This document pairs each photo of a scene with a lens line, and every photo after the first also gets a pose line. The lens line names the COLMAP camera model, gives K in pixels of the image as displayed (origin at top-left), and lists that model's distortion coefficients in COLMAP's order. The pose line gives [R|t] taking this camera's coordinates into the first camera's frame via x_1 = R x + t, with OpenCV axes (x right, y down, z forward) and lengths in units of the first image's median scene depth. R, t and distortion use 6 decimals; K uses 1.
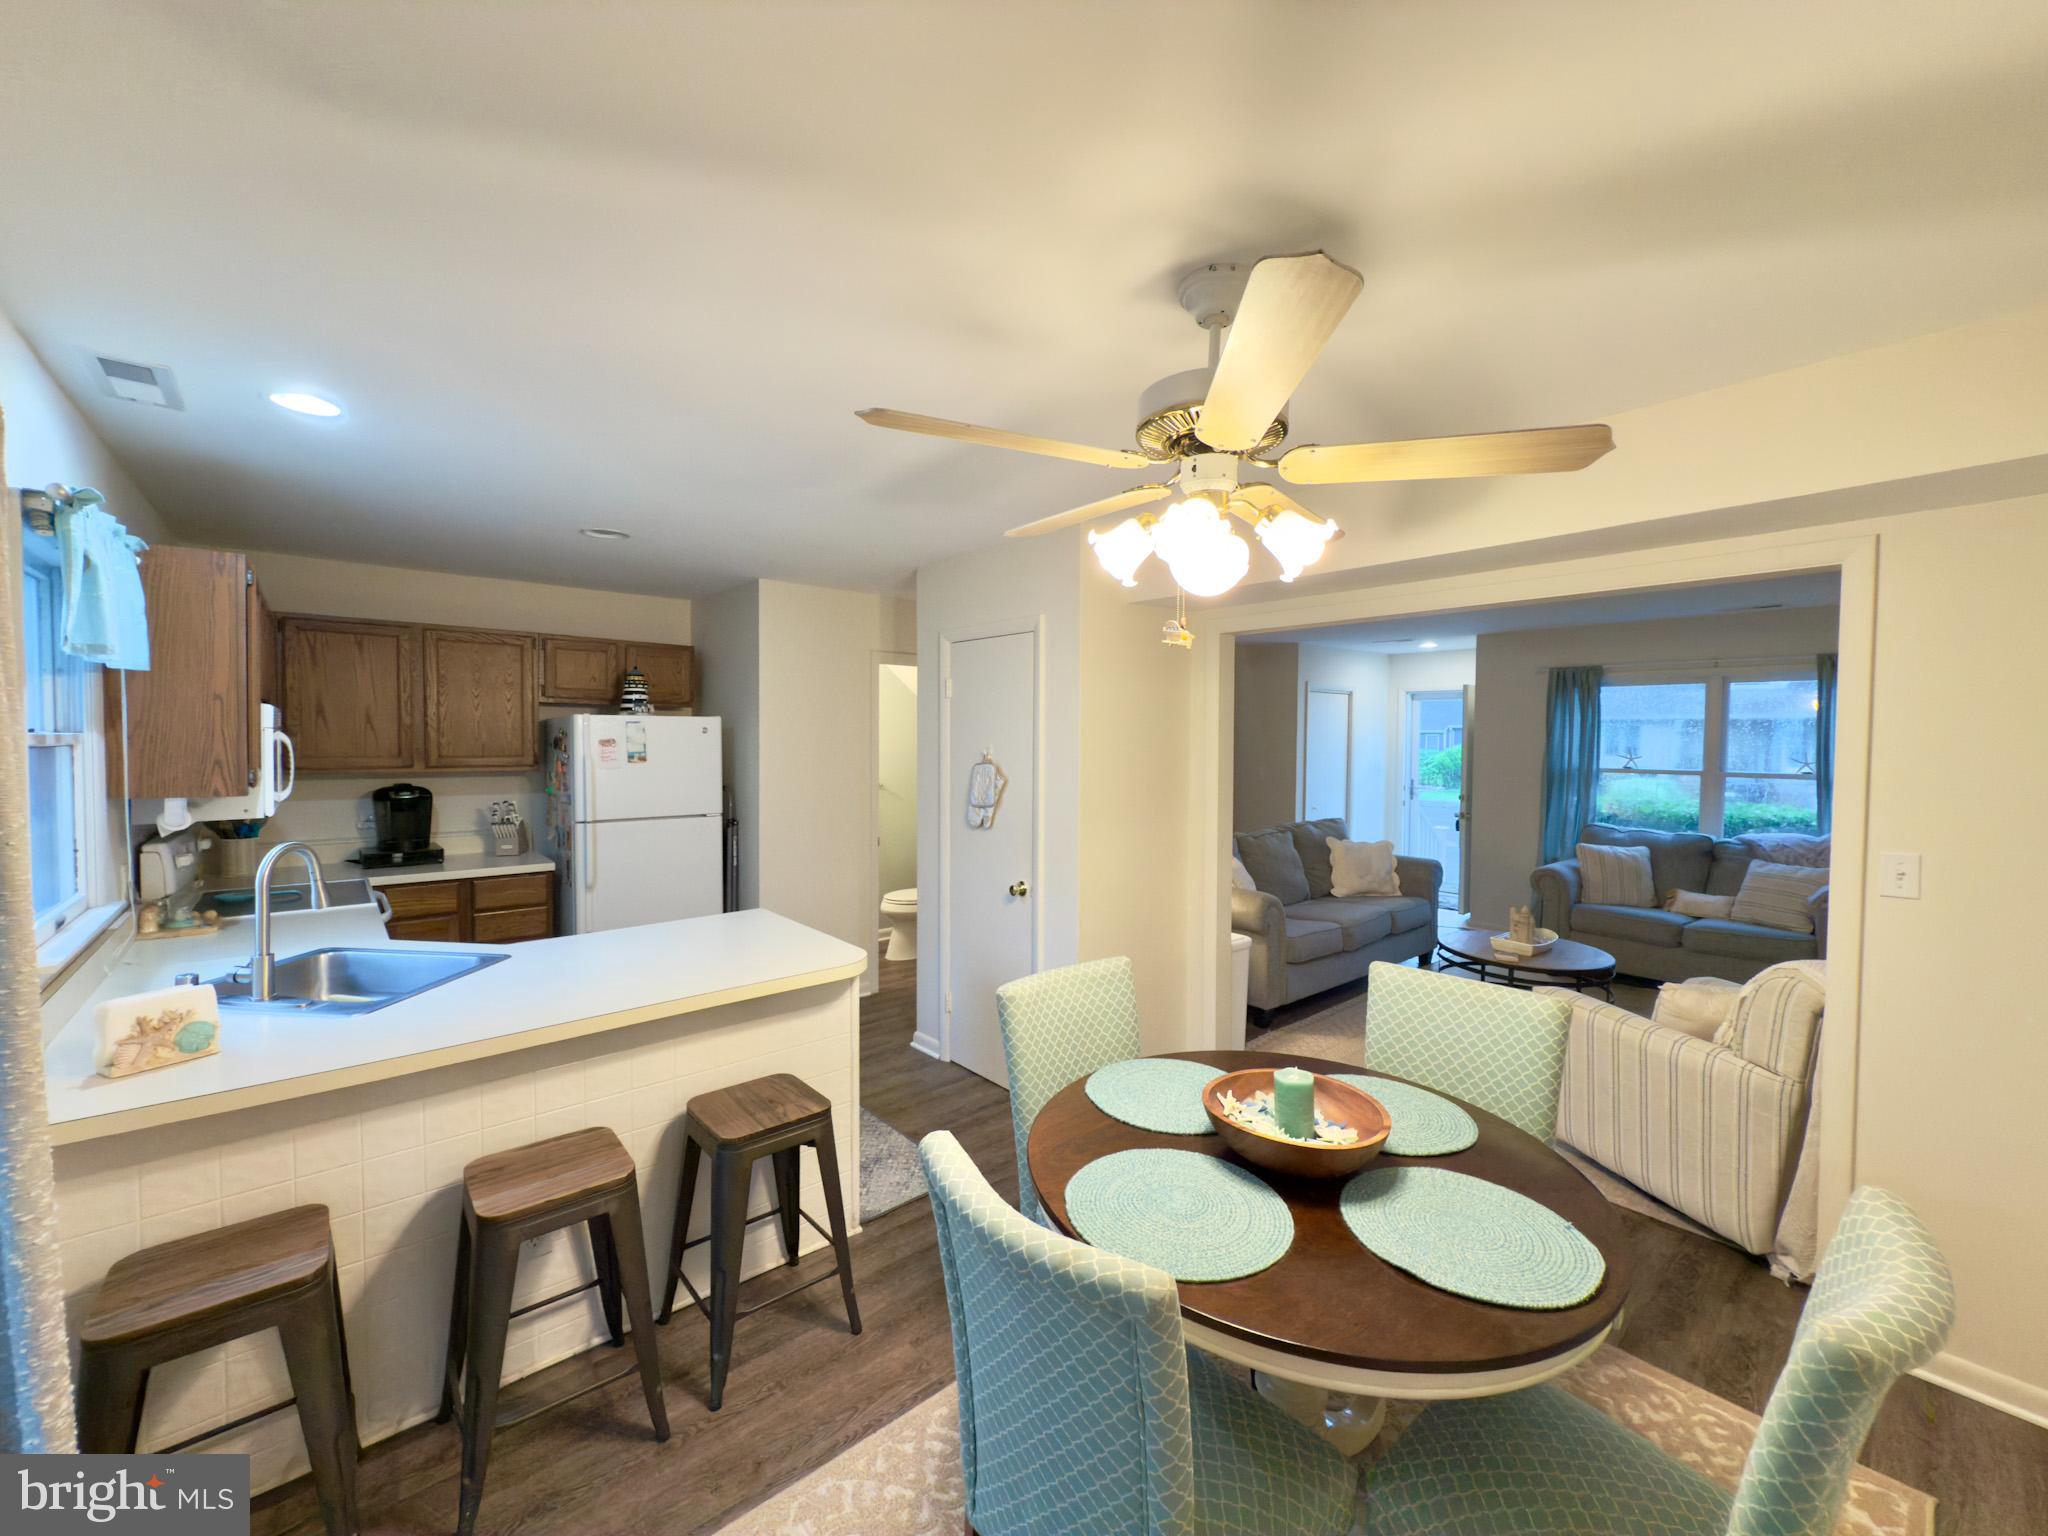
lens RADIAL K [[812.9, 0, 1026.5], [0, 812.9, 761.7], [0, 0, 1]] dist [0.005510, -0.000847]
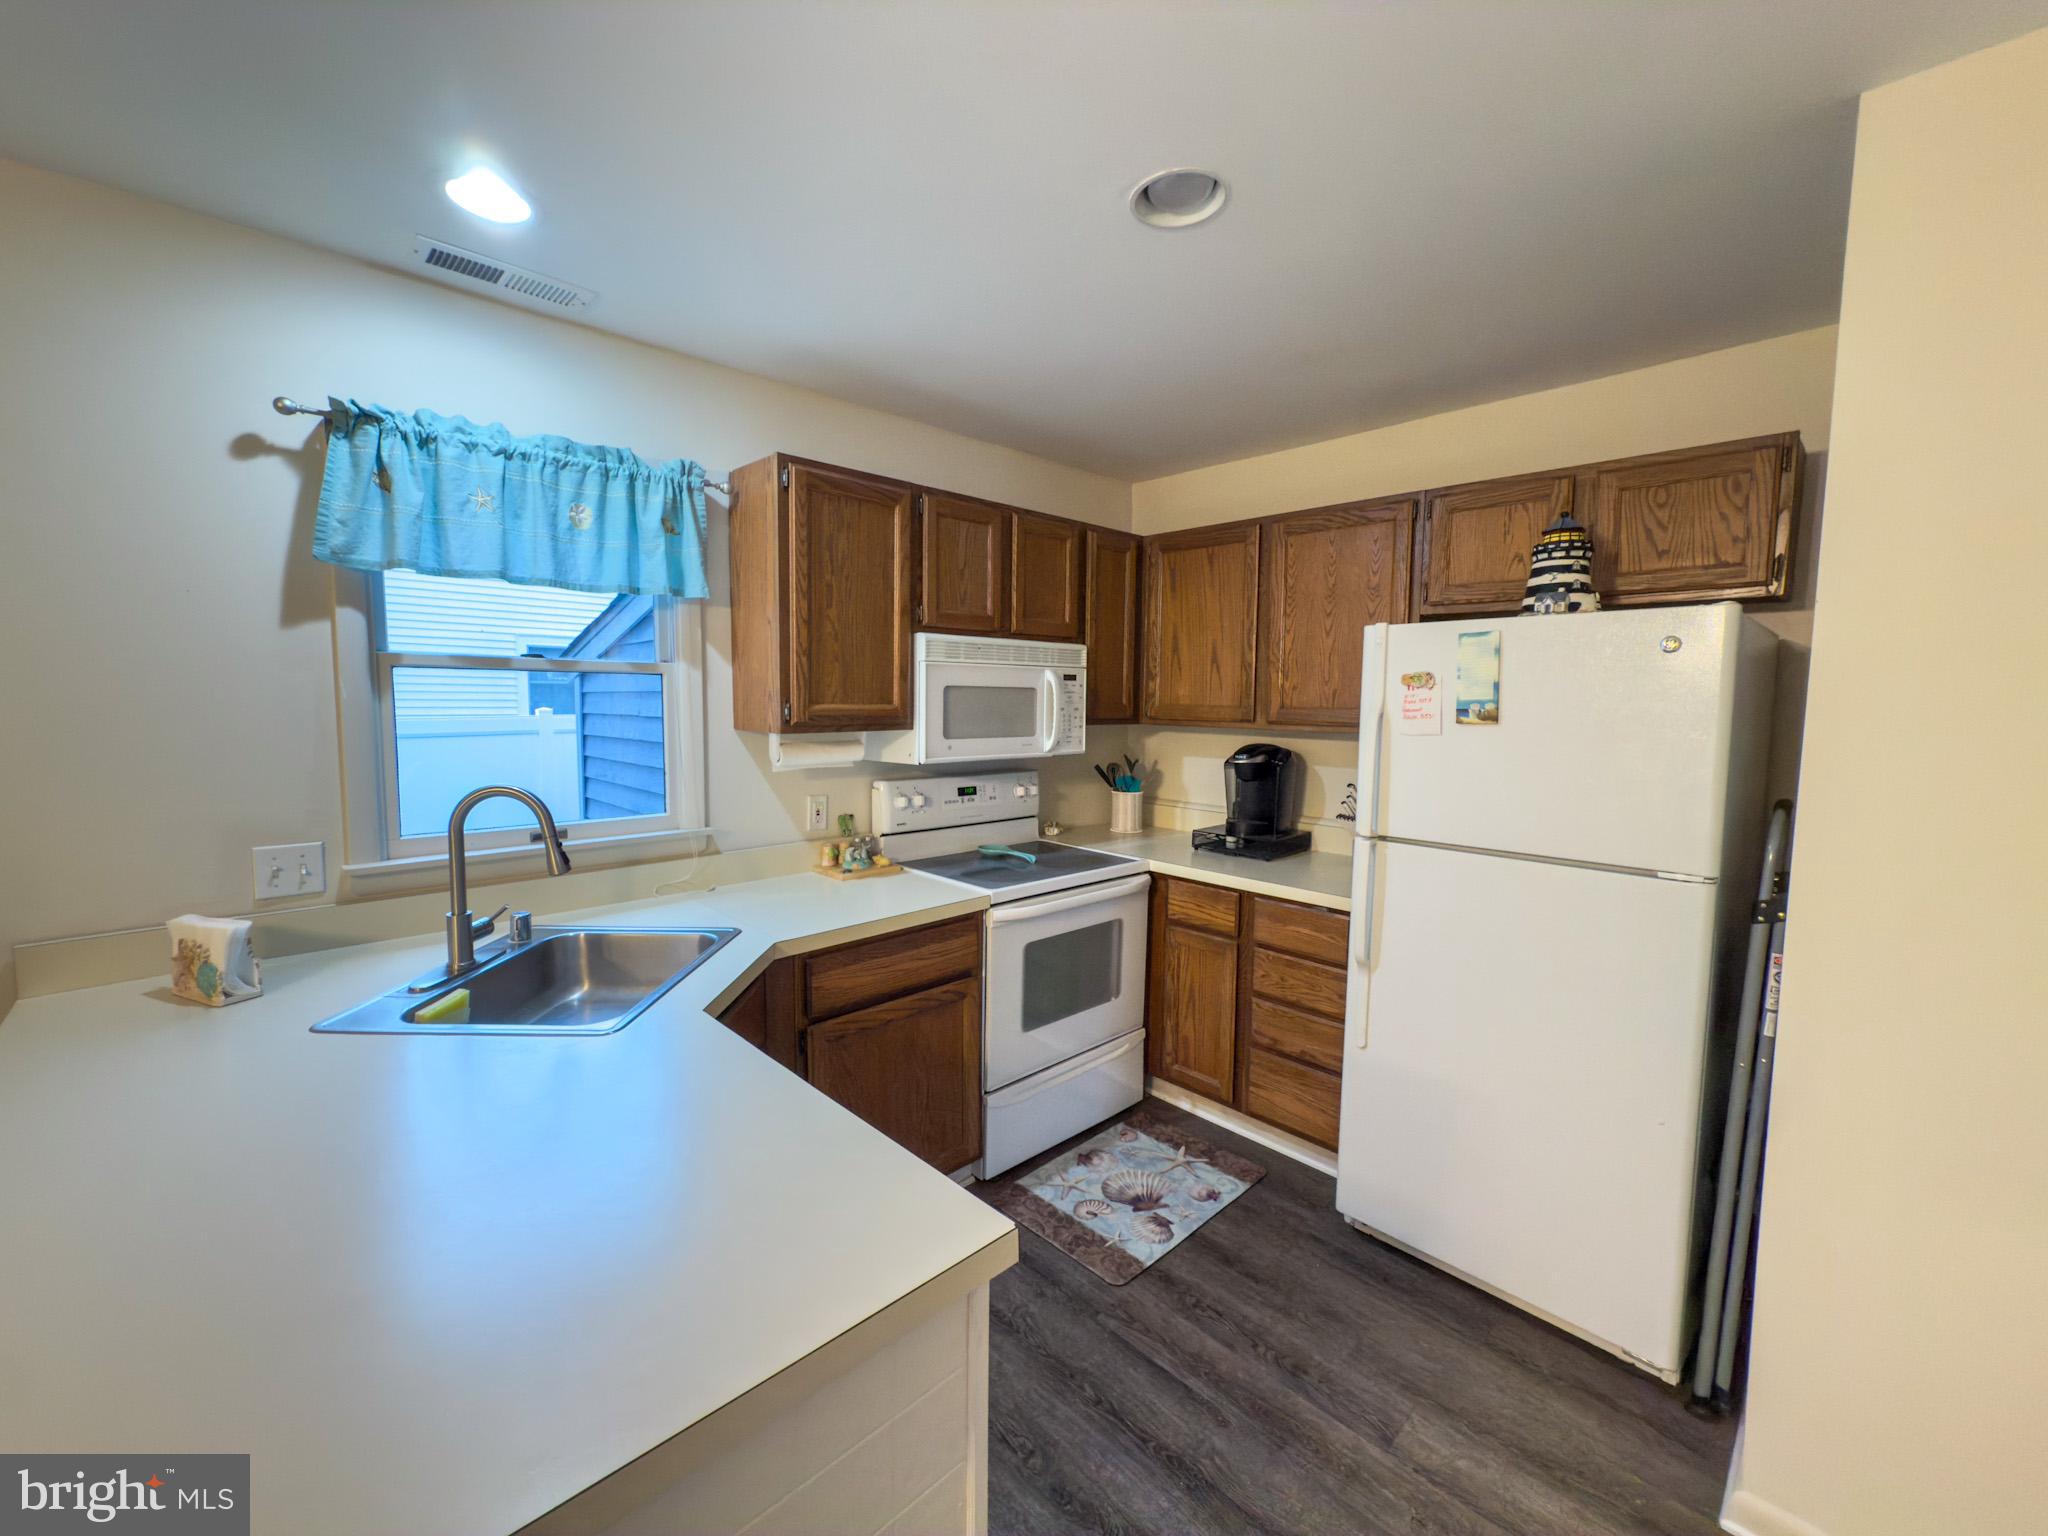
lens RADIAL K [[812.9, 0, 1027.0], [0, 812.9, 765.7], [0, 0, 1]] dist [0.005510, -0.000847]
pose [[0.037728, 0.077847, -0.996251, -0.039182], [-0.037417, 0.996372, 0.076439, -0.001577], [0.998587, 0.034393, 0.040504, 0.740290]]
